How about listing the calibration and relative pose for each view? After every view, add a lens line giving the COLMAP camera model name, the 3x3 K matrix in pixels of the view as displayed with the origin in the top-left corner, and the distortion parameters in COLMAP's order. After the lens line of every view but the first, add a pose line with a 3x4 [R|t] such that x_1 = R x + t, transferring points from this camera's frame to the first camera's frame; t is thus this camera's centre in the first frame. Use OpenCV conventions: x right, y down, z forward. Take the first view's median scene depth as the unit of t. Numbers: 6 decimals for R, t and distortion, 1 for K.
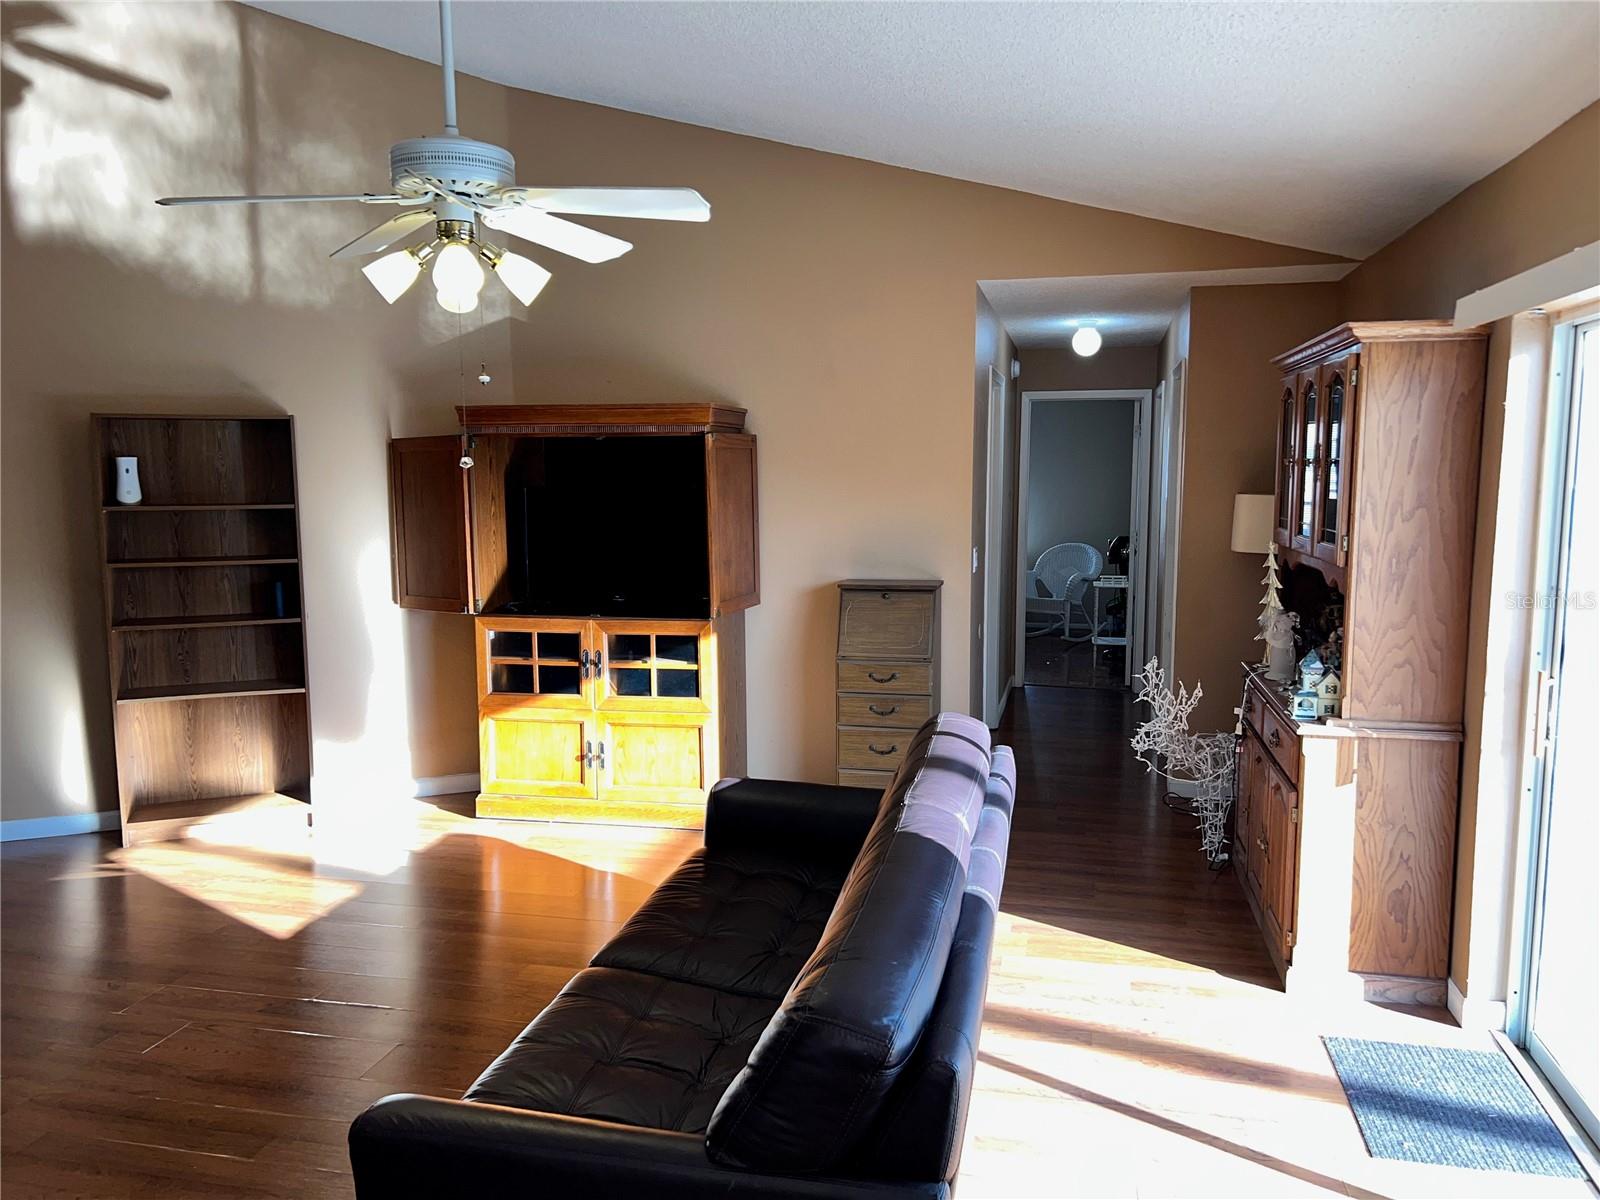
lens RADIAL K [[1181.3, 0, 800.0], [0, 1181.3, 600.0], [0, 0, 1]] dist [0.005692, 0.000960]
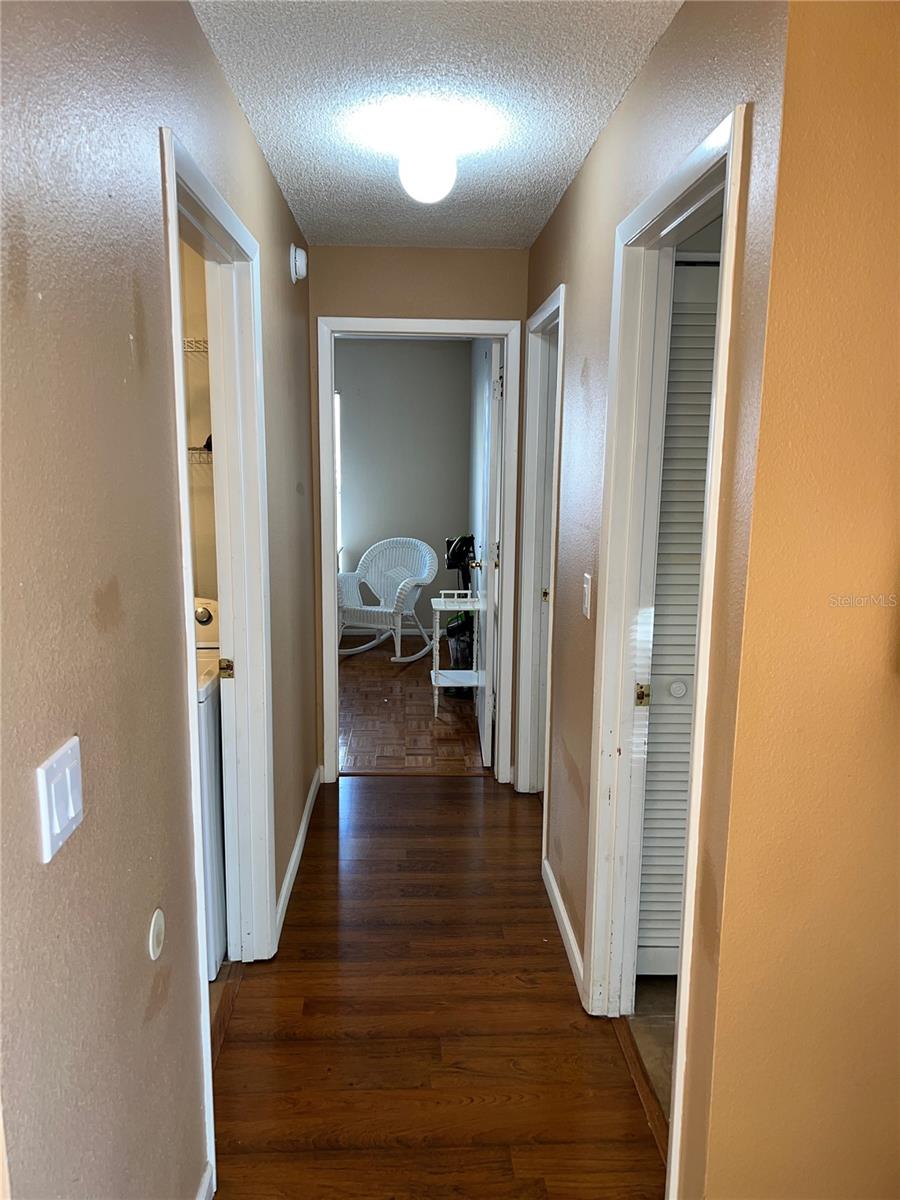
lens RADIAL K [[886.0, 0, 450.0], [0, 886.0, 600.0], [0, 0, 1]] dist [0.005692, 0.000960]
pose [[0.959297, -0.040313, 0.279509, 0.100115], [0.024721, 0.997947, 0.059088, -0.047183], [-0.281317, -0.049773, 0.958323, 0.447700]]
